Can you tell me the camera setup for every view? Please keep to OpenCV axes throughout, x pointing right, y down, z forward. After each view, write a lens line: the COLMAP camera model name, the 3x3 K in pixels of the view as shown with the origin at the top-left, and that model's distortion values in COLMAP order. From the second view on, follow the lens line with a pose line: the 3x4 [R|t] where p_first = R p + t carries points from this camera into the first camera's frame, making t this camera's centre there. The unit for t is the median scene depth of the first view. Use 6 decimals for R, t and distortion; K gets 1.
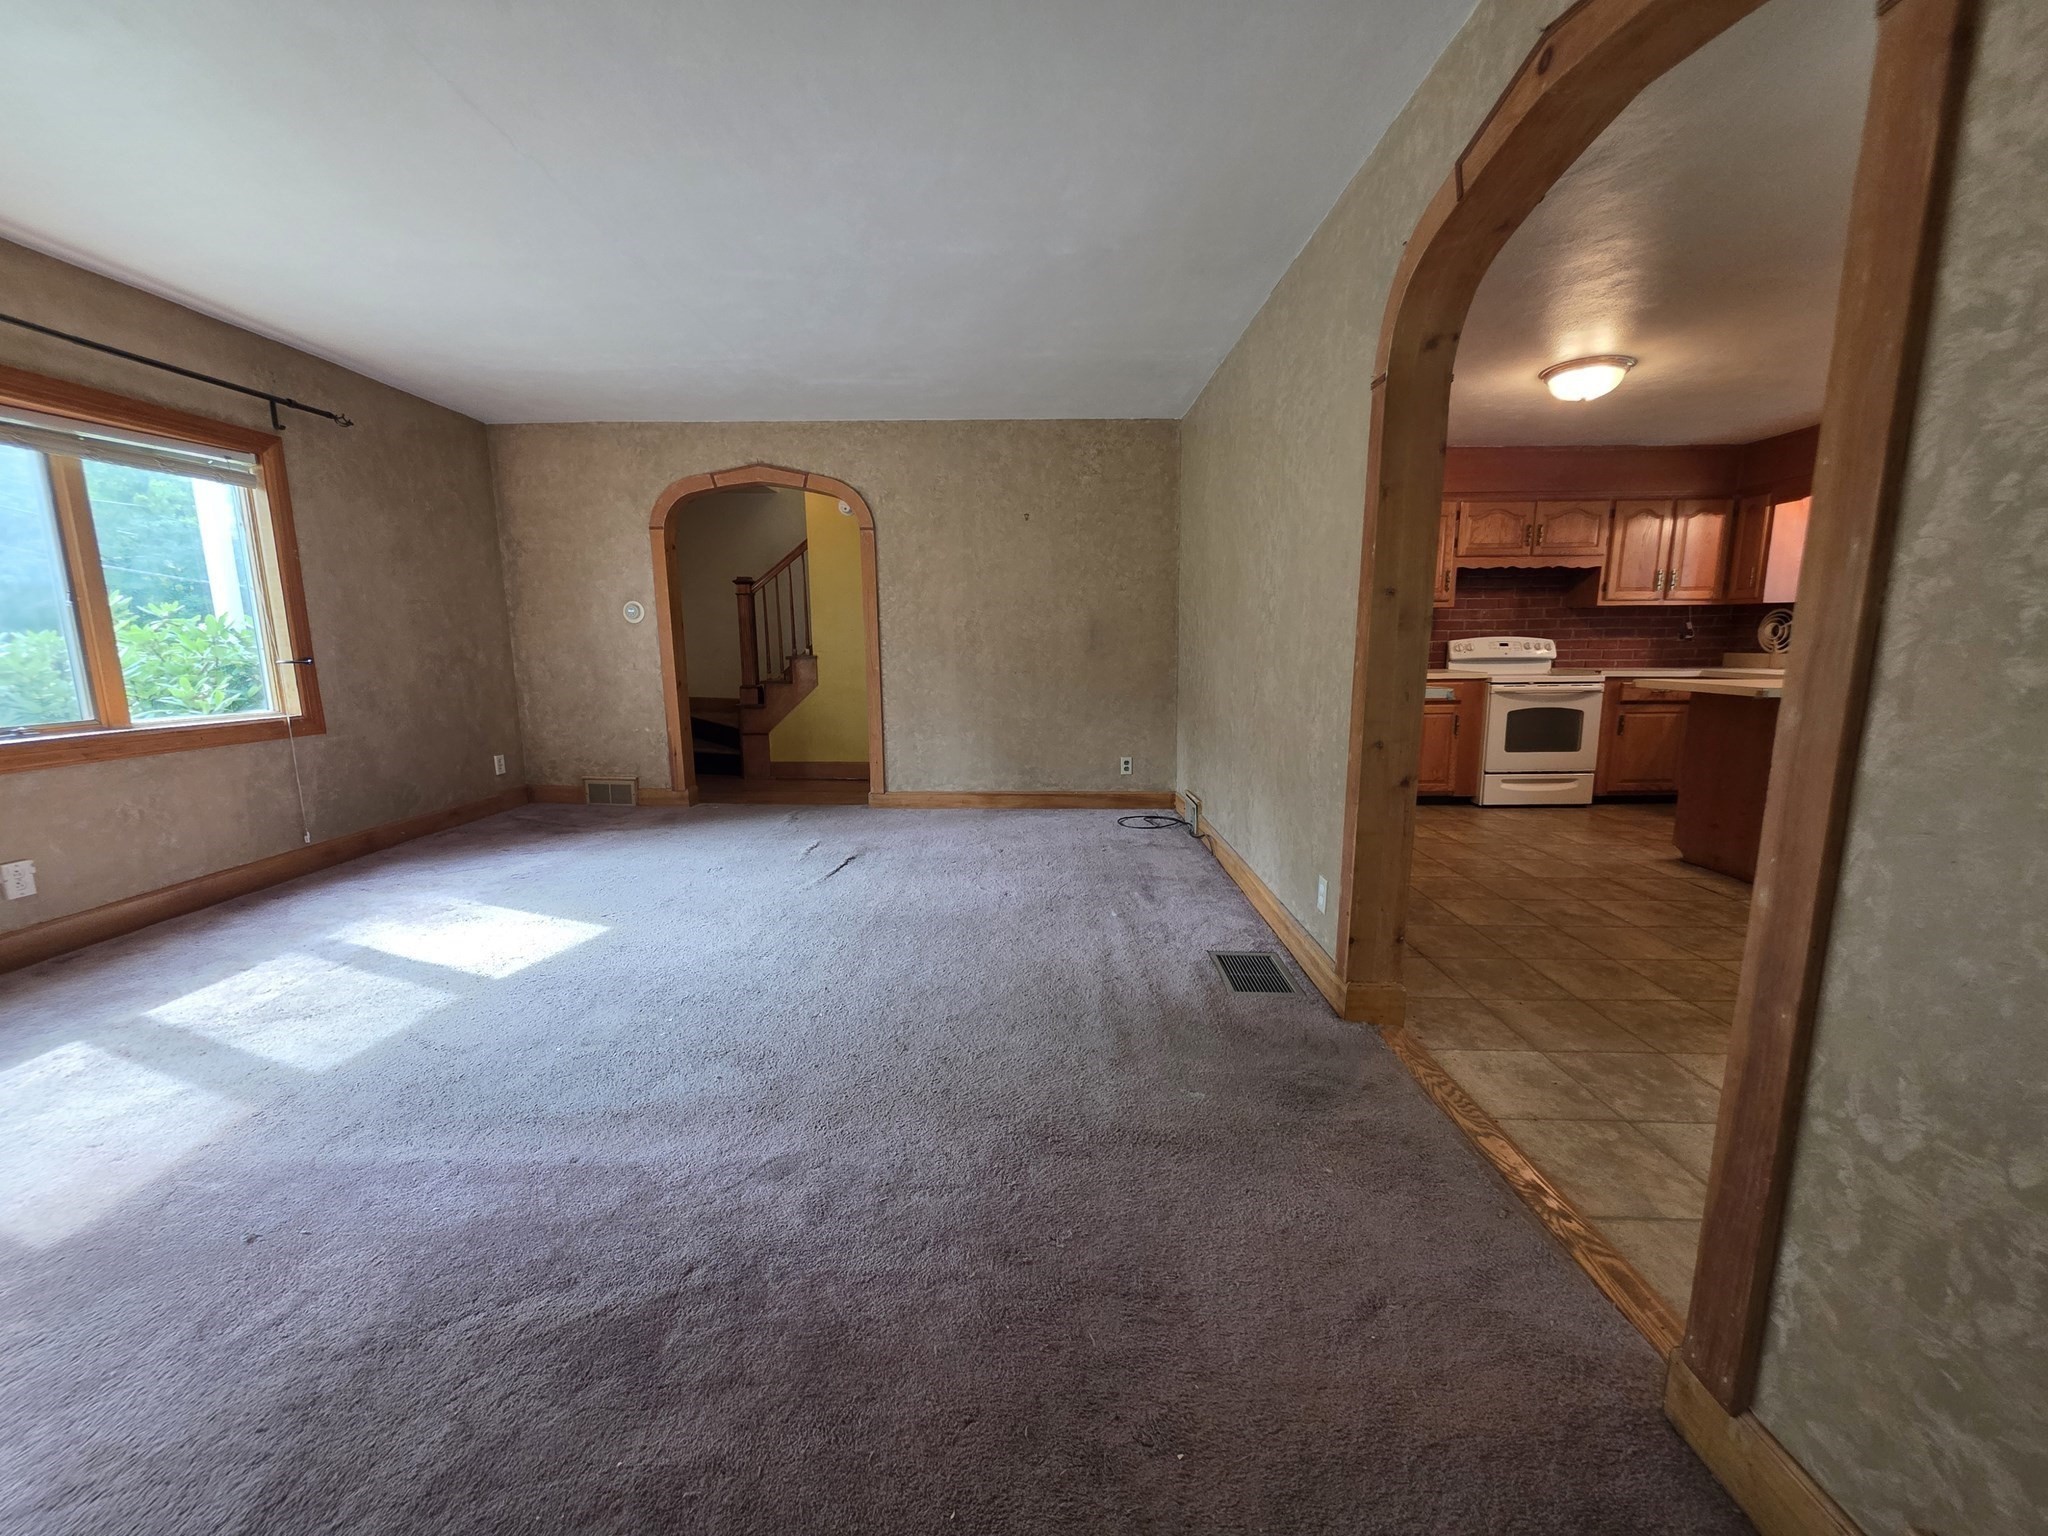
lens RADIAL K [[819.3, 0, 1025.2], [0, 819.3, 771.8], [0, 0, 1]] dist [0.001218, -0.000145]
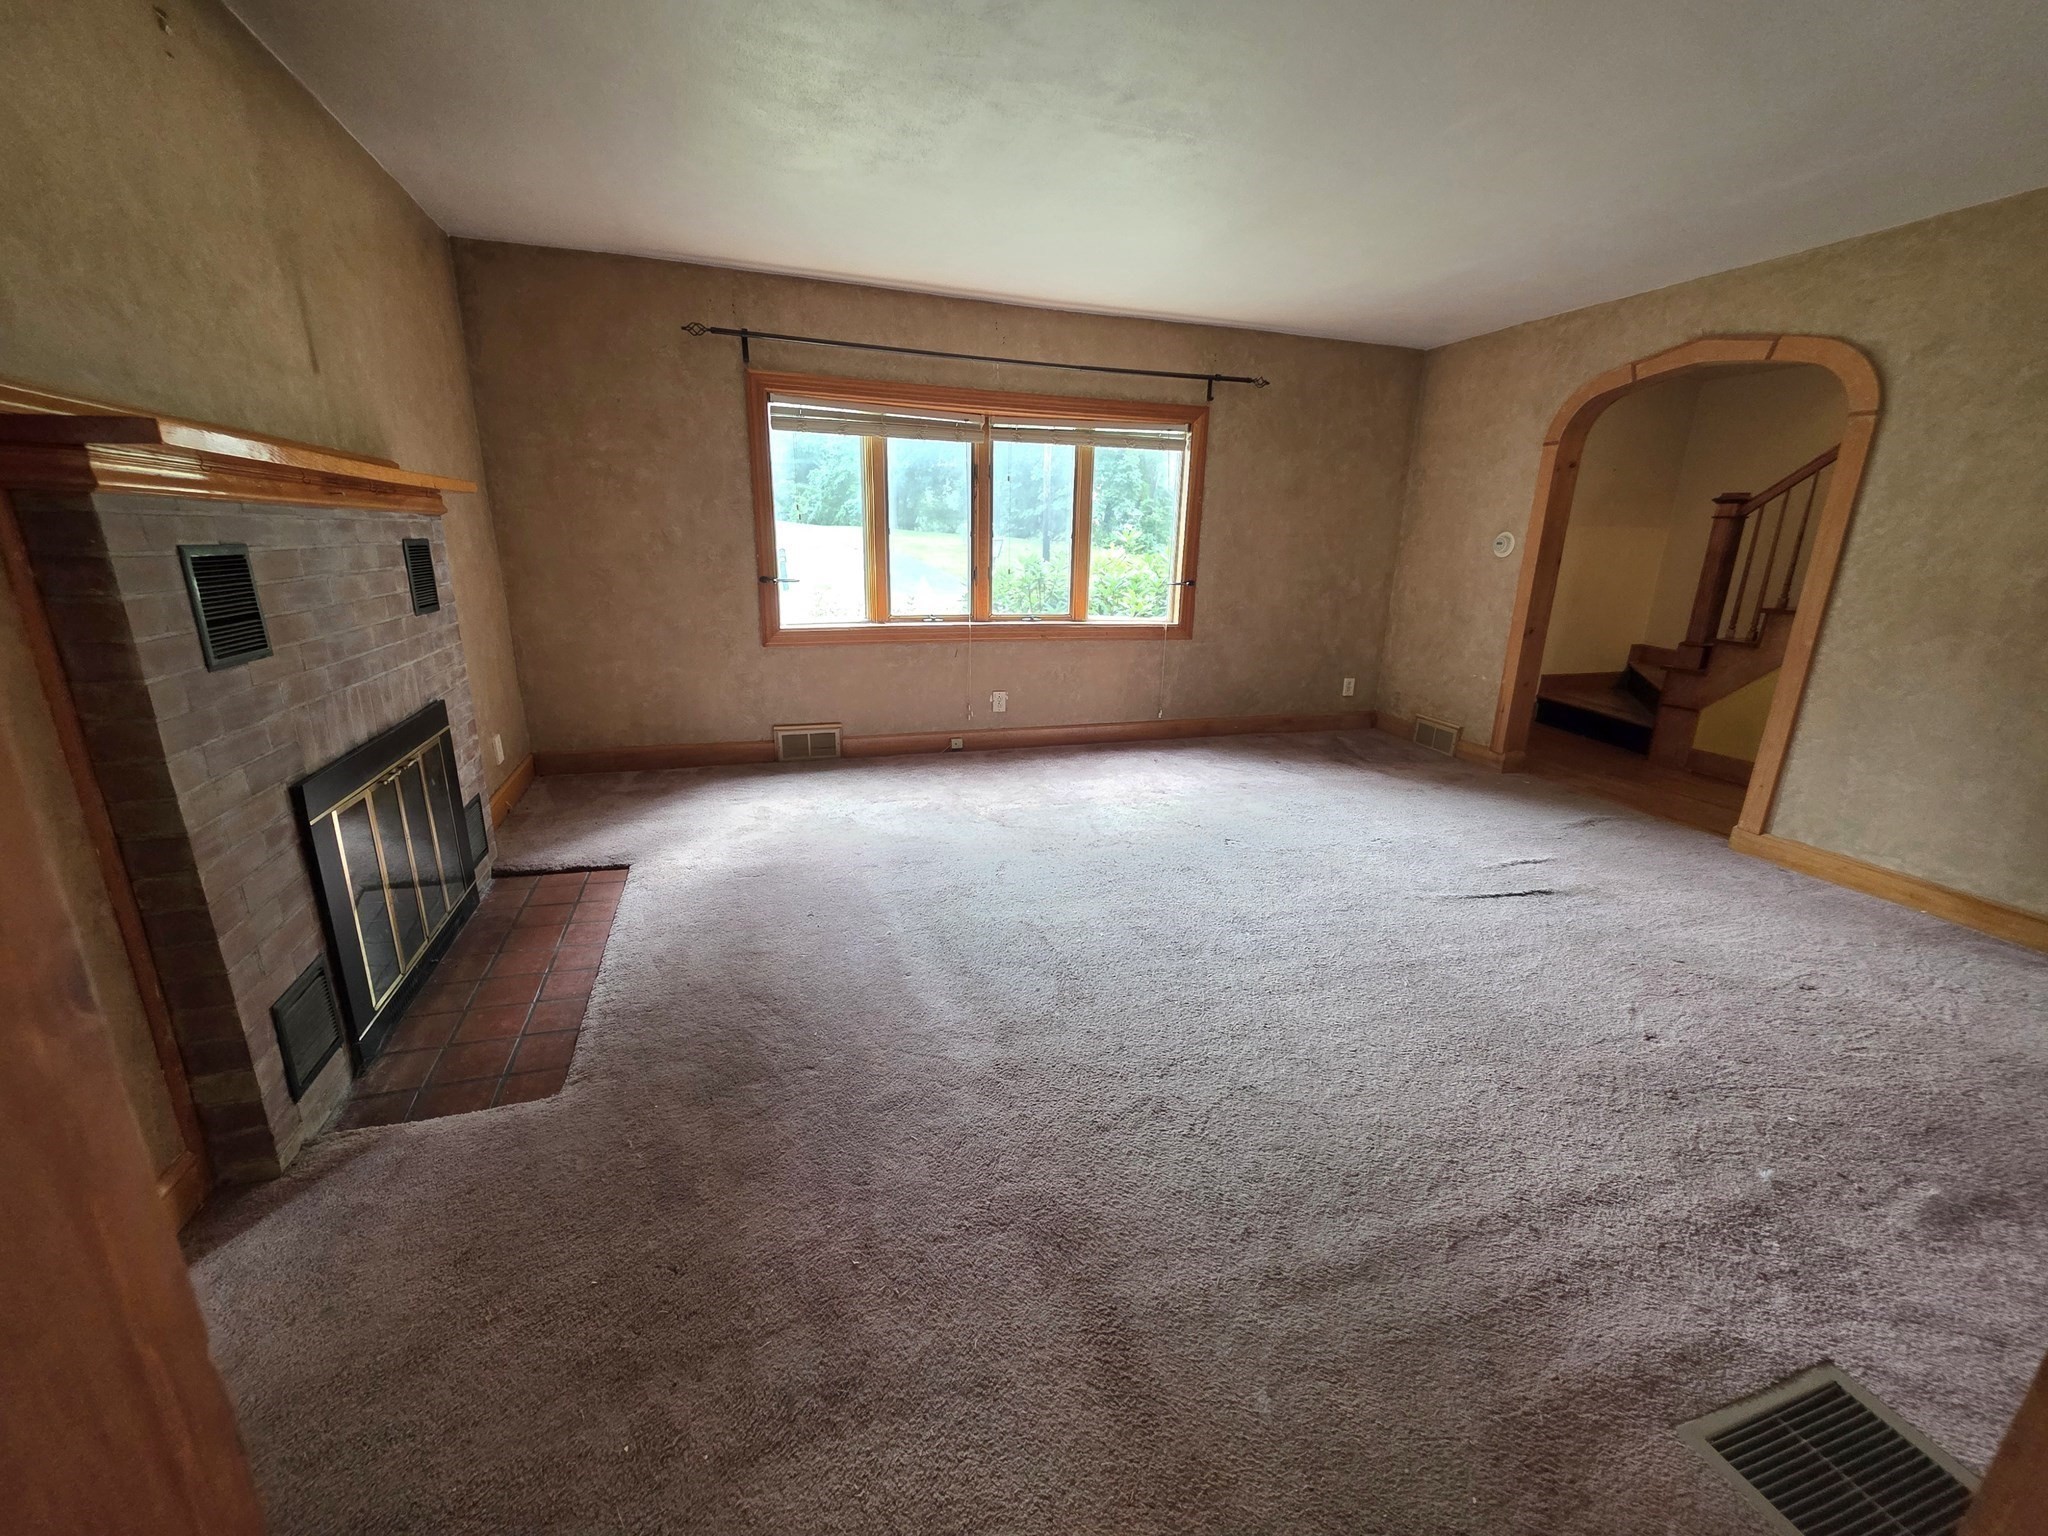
lens RADIAL K [[819.3, 0, 1013.1], [0, 819.3, 772.0], [0, 0, 1]] dist [0.001218, -0.000145]
pose [[0.319504, 0.271793, -0.907769, 0.315321], [-0.175274, 0.958403, 0.225263, -0.092931], [0.931234, 0.087136, 0.353852, 0.301378]]
